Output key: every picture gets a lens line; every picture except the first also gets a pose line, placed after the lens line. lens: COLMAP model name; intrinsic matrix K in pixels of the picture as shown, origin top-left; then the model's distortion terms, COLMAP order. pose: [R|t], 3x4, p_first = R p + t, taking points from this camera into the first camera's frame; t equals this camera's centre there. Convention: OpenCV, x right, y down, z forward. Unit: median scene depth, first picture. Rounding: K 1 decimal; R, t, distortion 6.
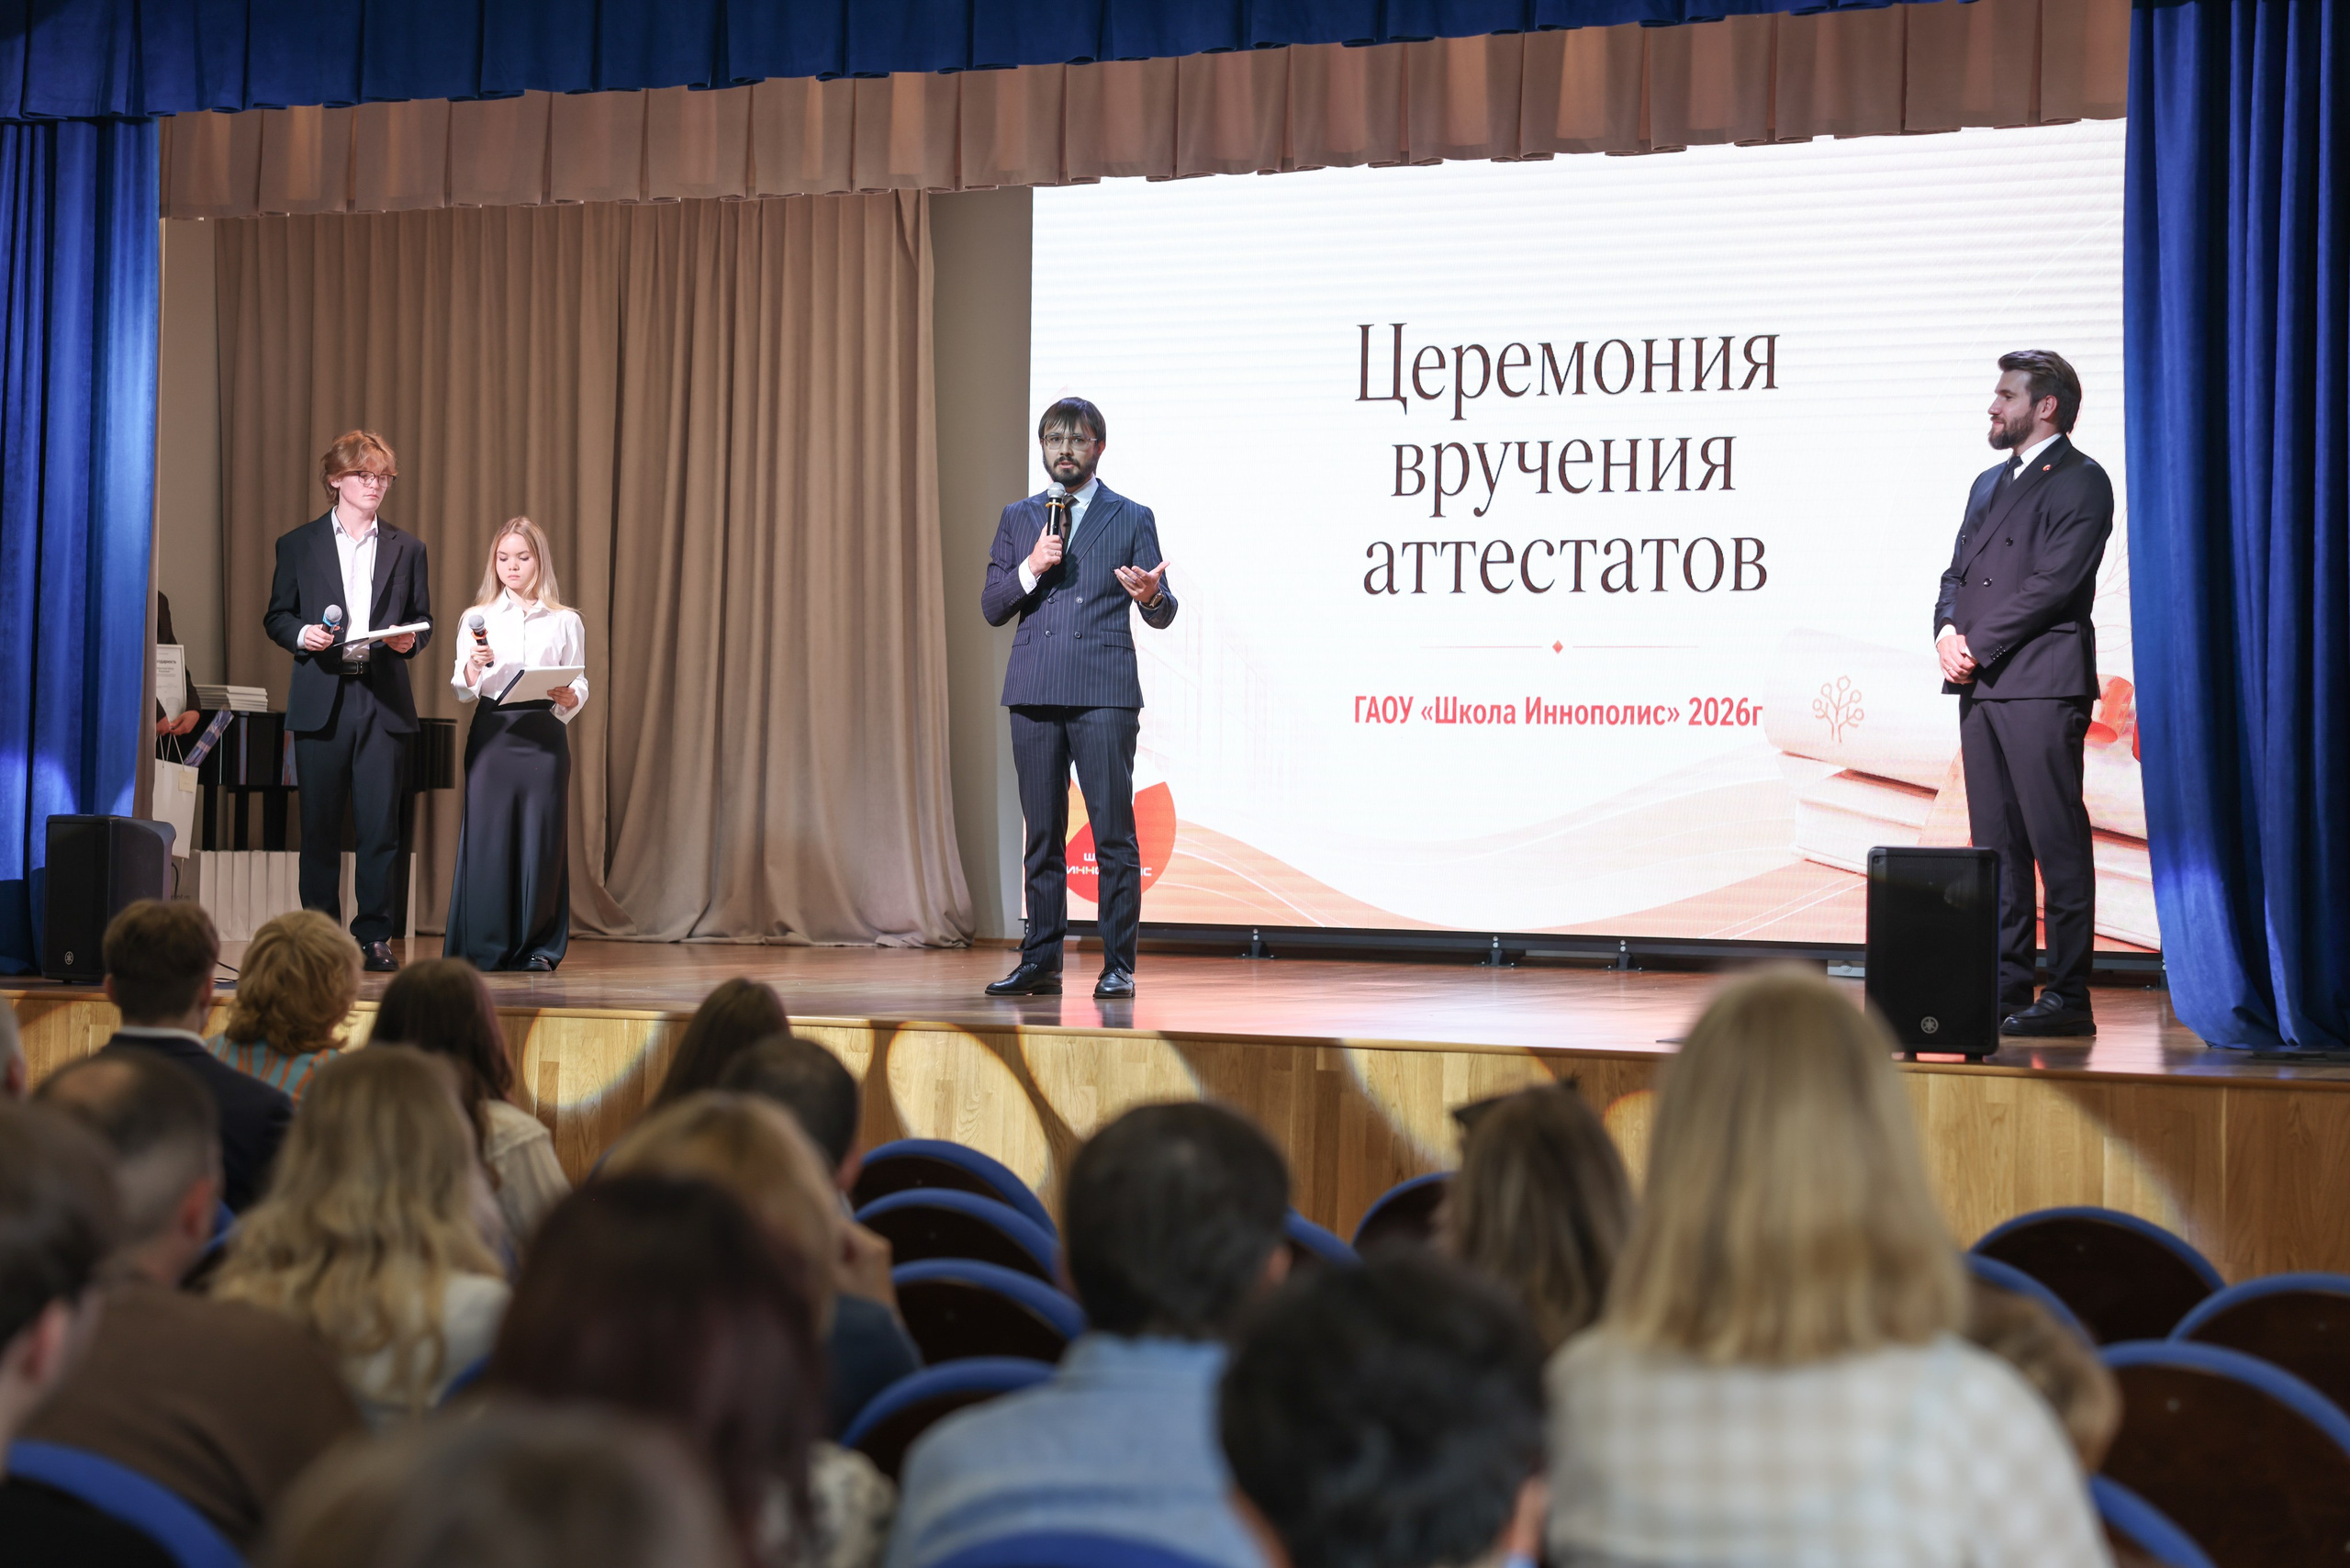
lens RADIAL K [[4171.1, 0, 1182.0], [0, 4171.1, 762.9], [0, 0, 1]] dist [0.194327, 0.000000]
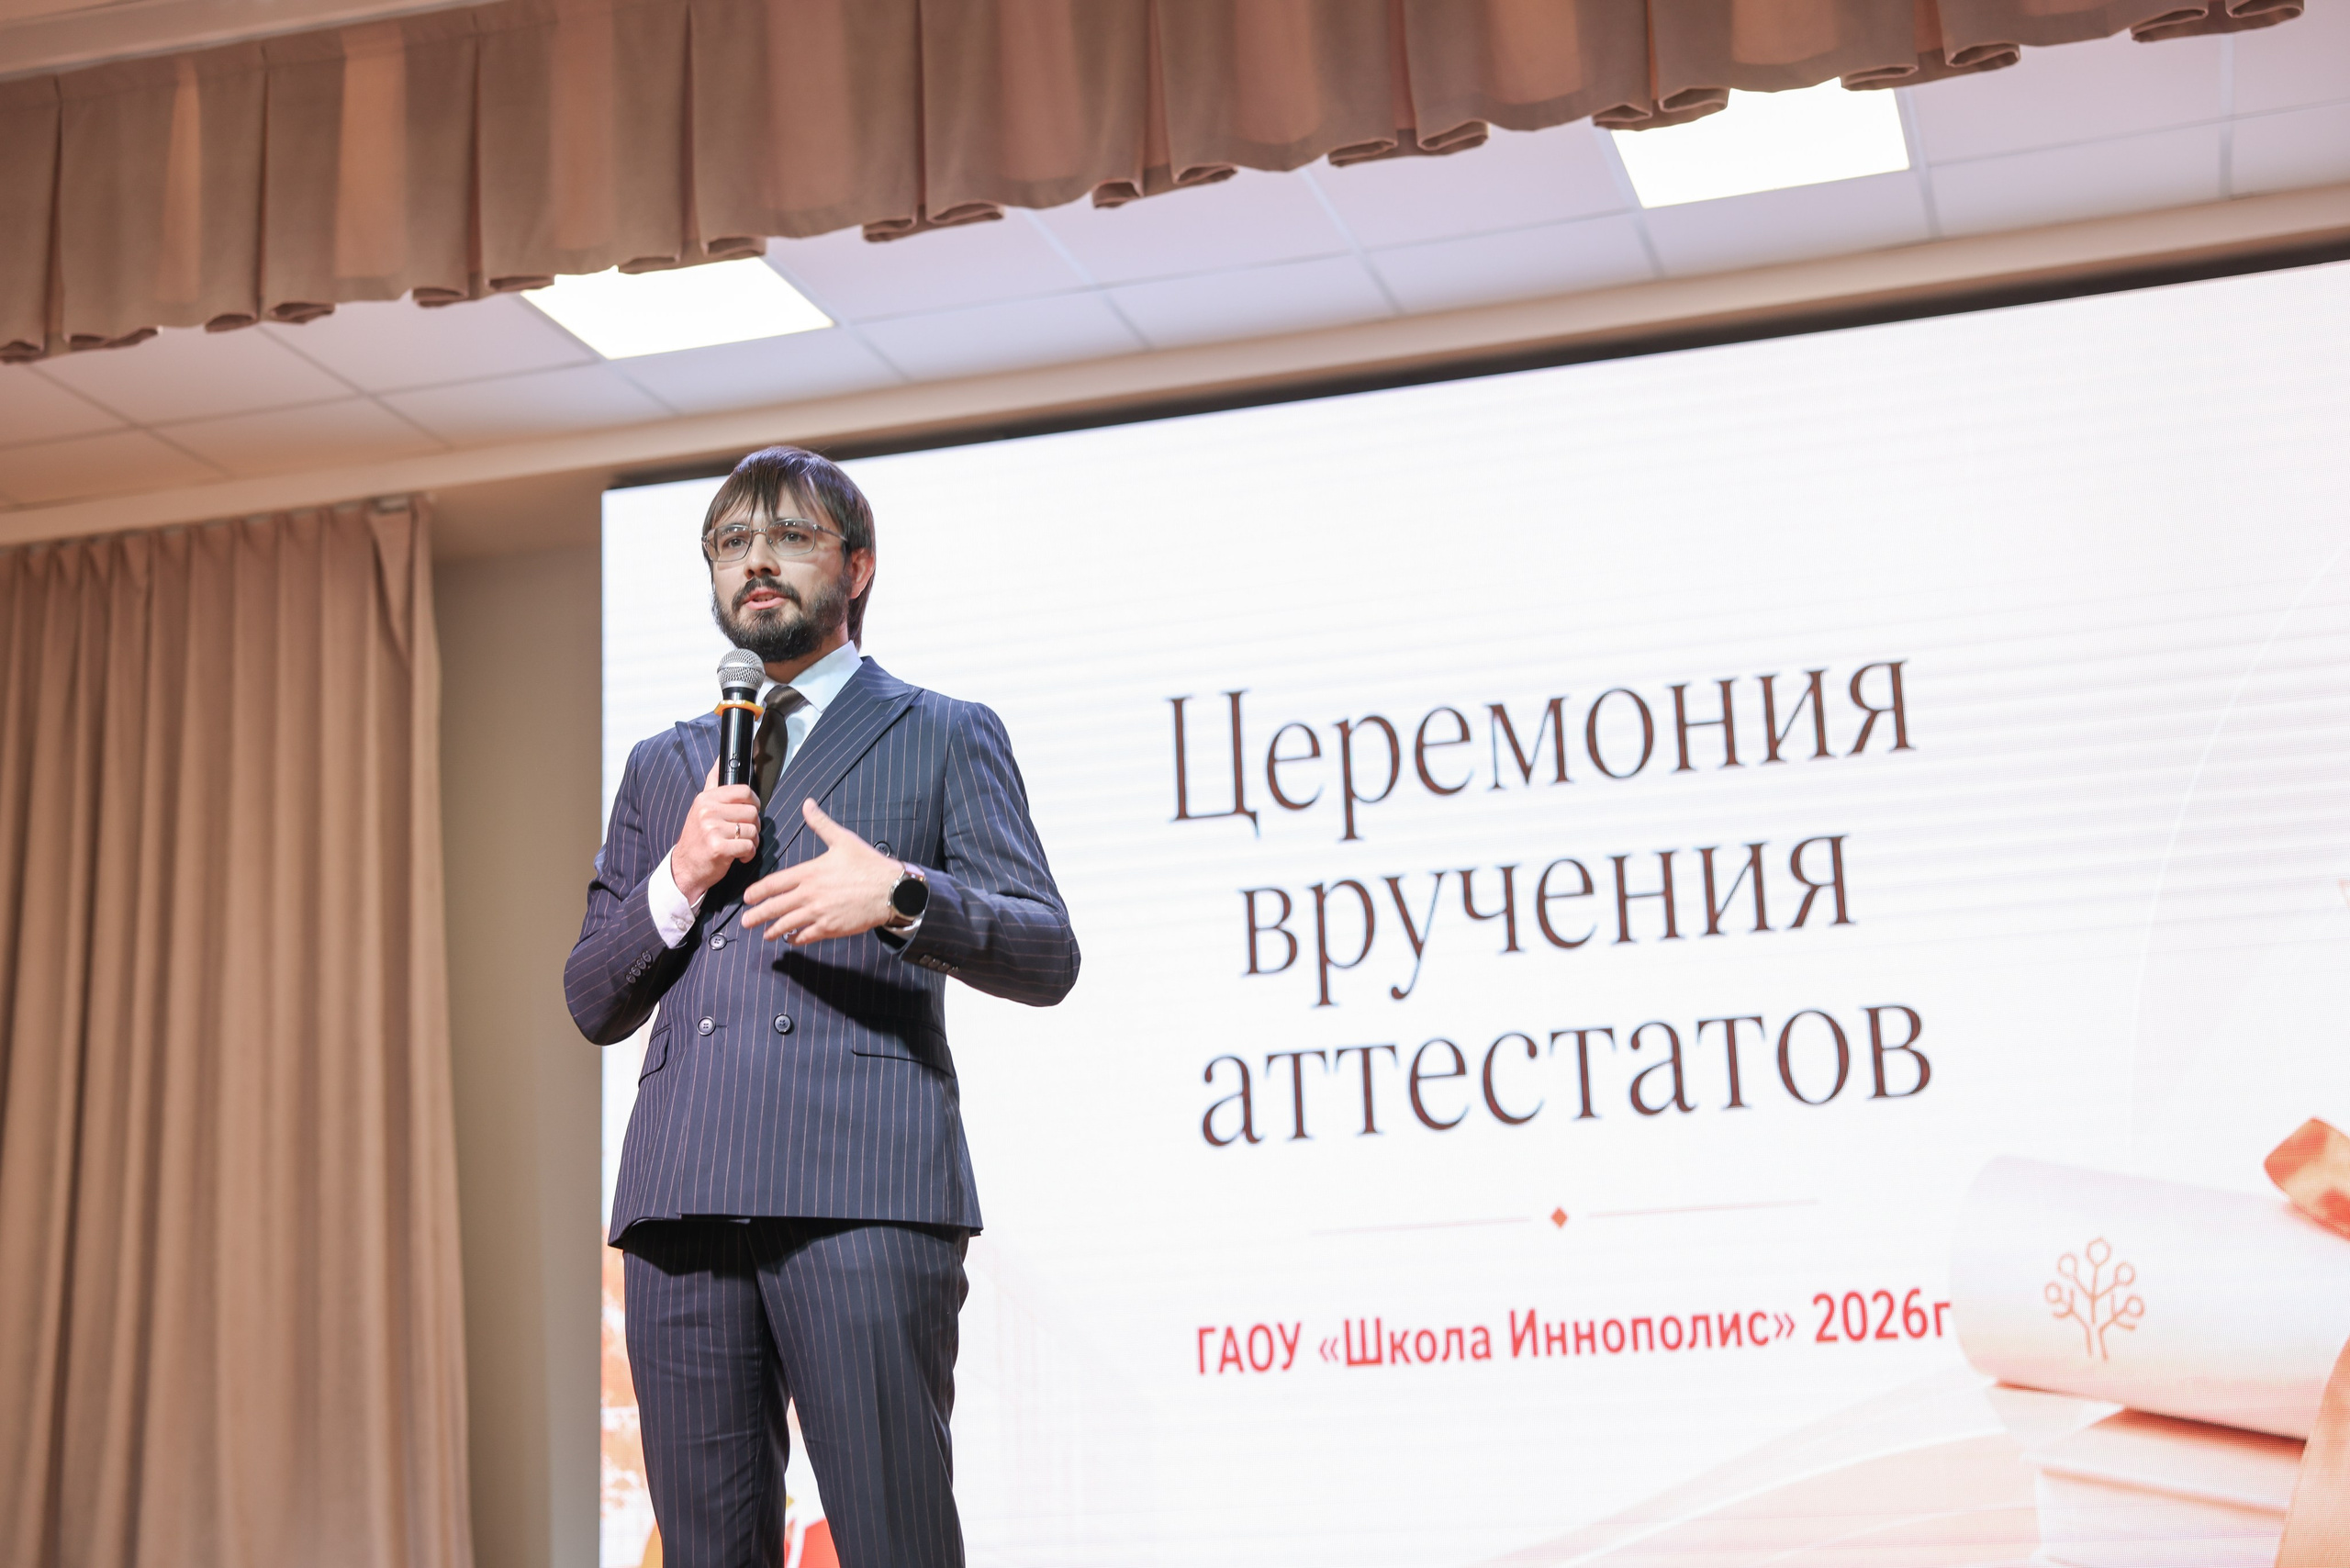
lens RADIAL K [[3435.2, 0, 1176.5], [0, 3435.2, 776.1], [0, 0, 1]] dist [0.115255, 0.000000]
pose [[0.989006, -0.021006, 0.146375, -0.029151], [0.052417, 0.975386, -0.214184, 0.011460], [-0.138273, 0.219502, 0.965764, 0.543186]]
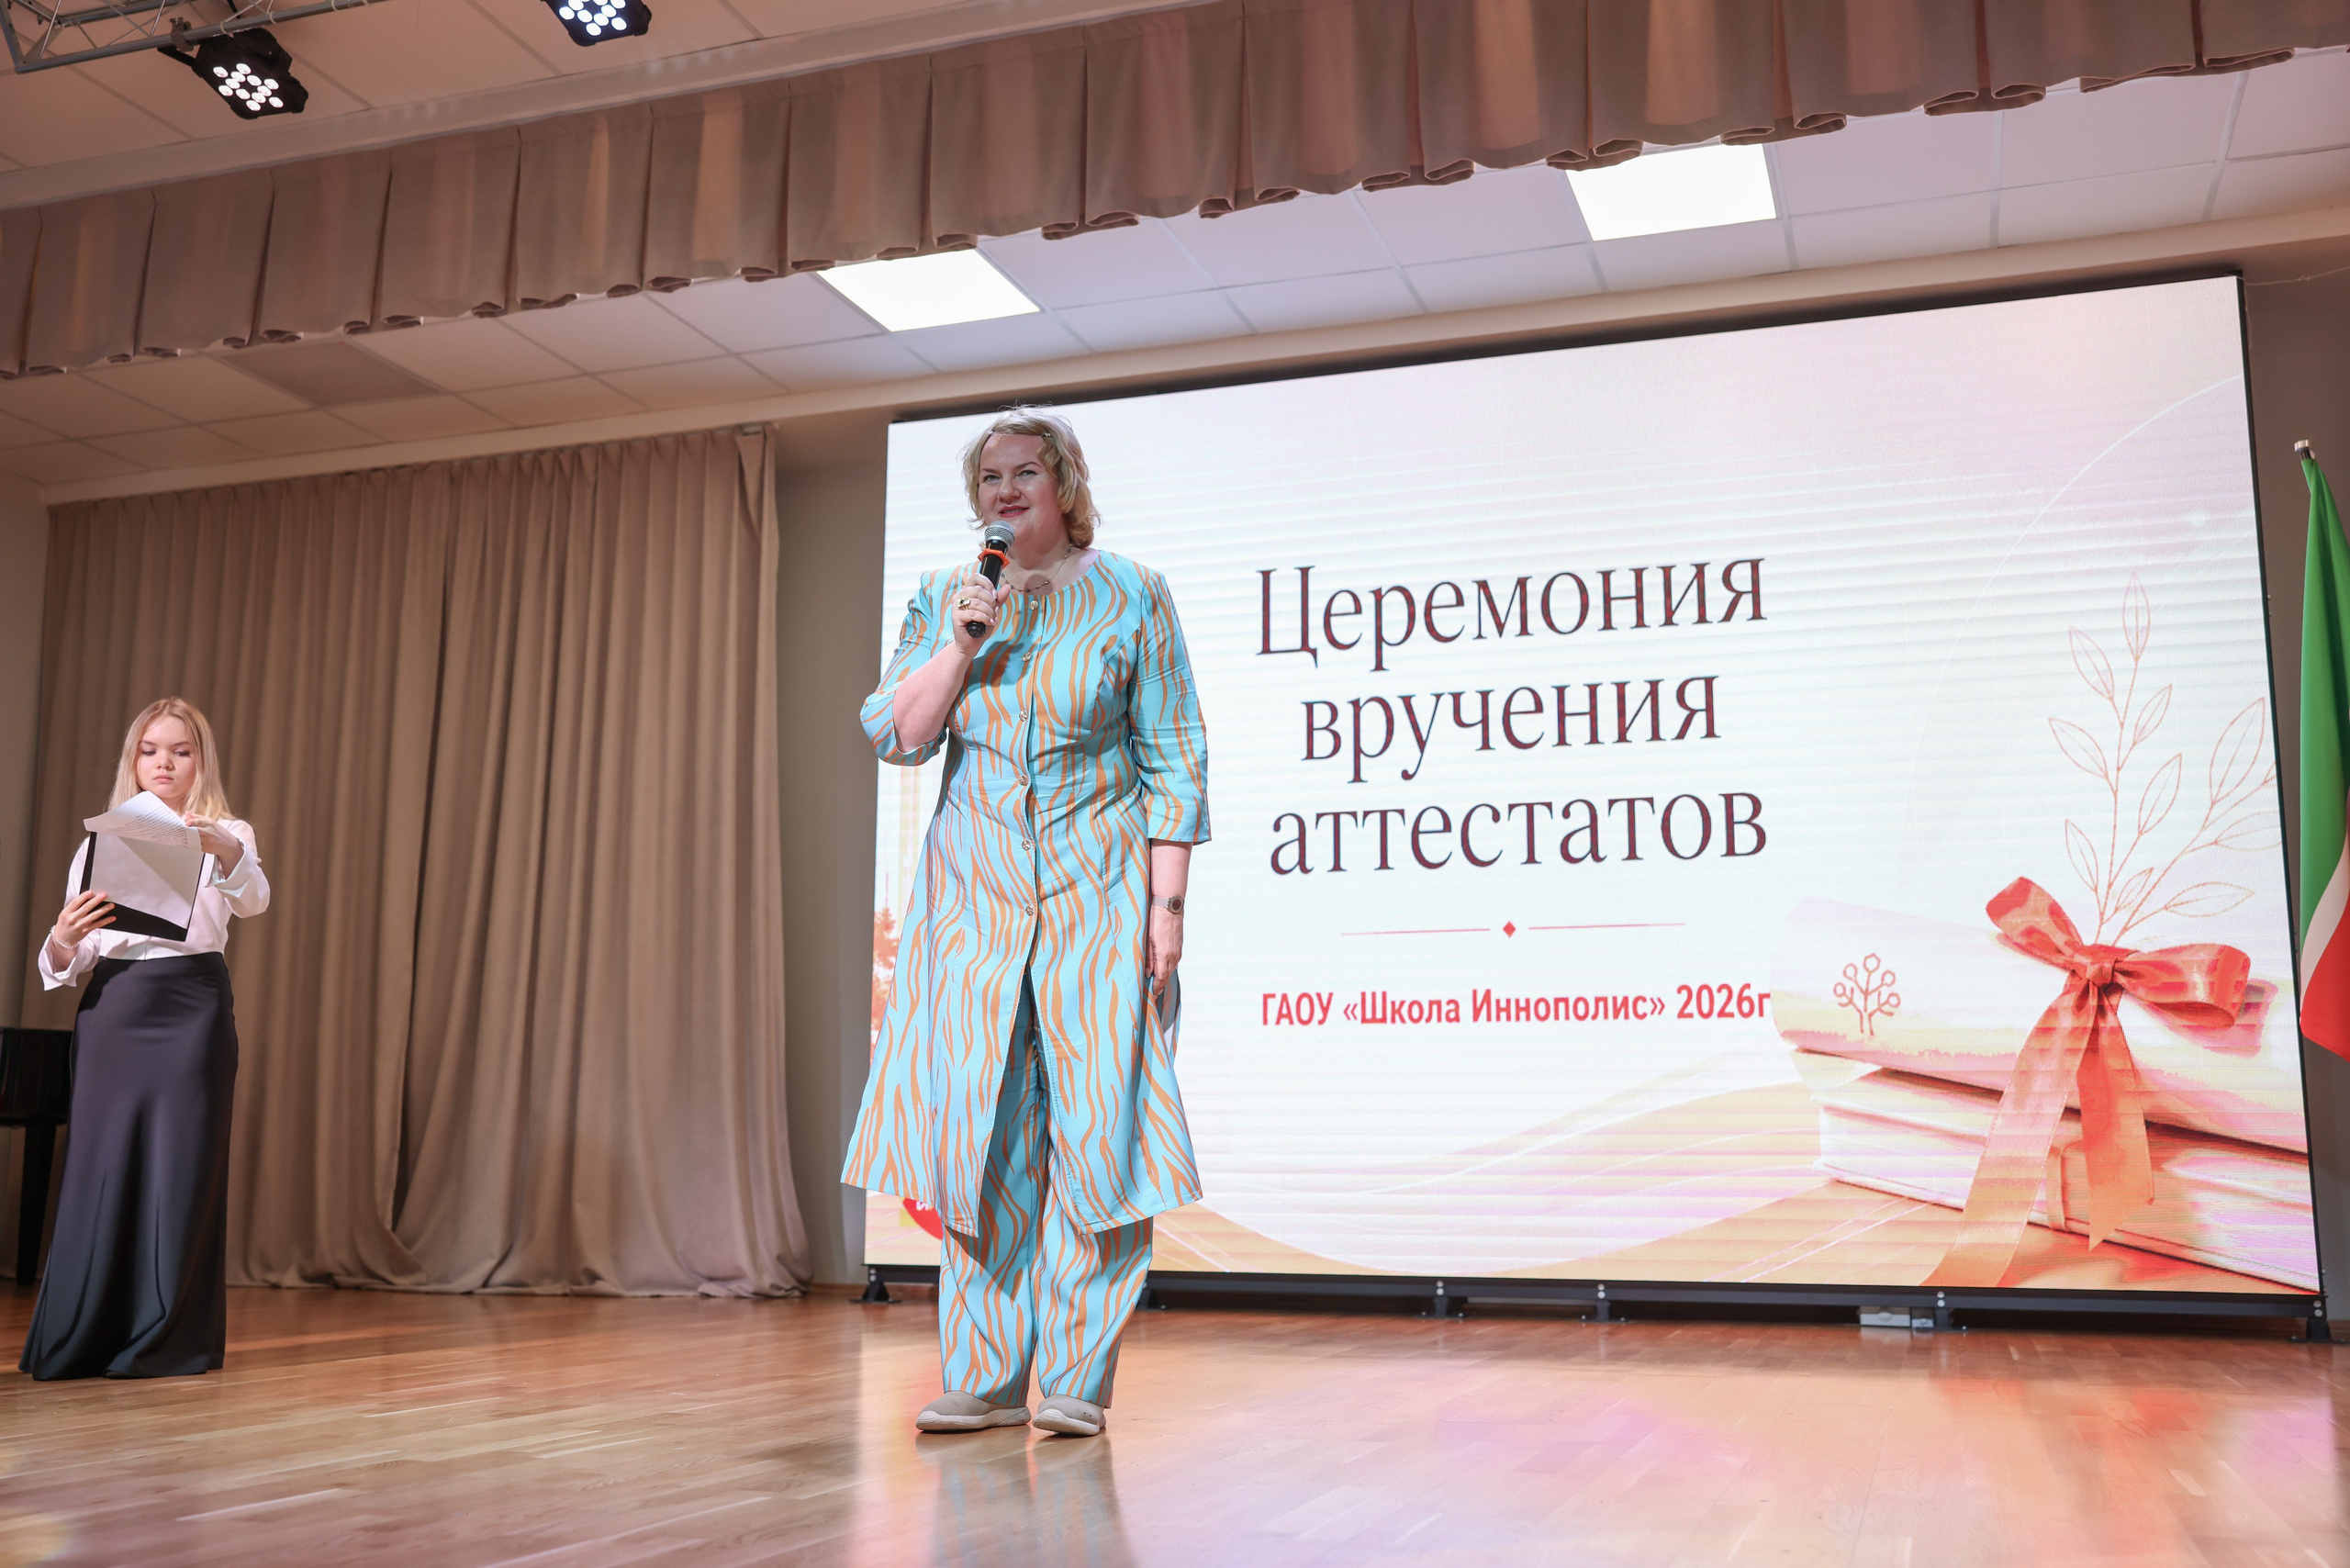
lens RADIAL K [[2233.2, 0, 1180.5], [0, 2233.2, 771.9], [0, 0, 1]] dist [-0.015019, 0.000000]
pose [[0.995861, 0.004905, 0.090756, -0.017005], [0.009854, 0.986829, -0.161465, 0.013008], [-0.090353, 0.161691, 0.982697, 0.561522]]
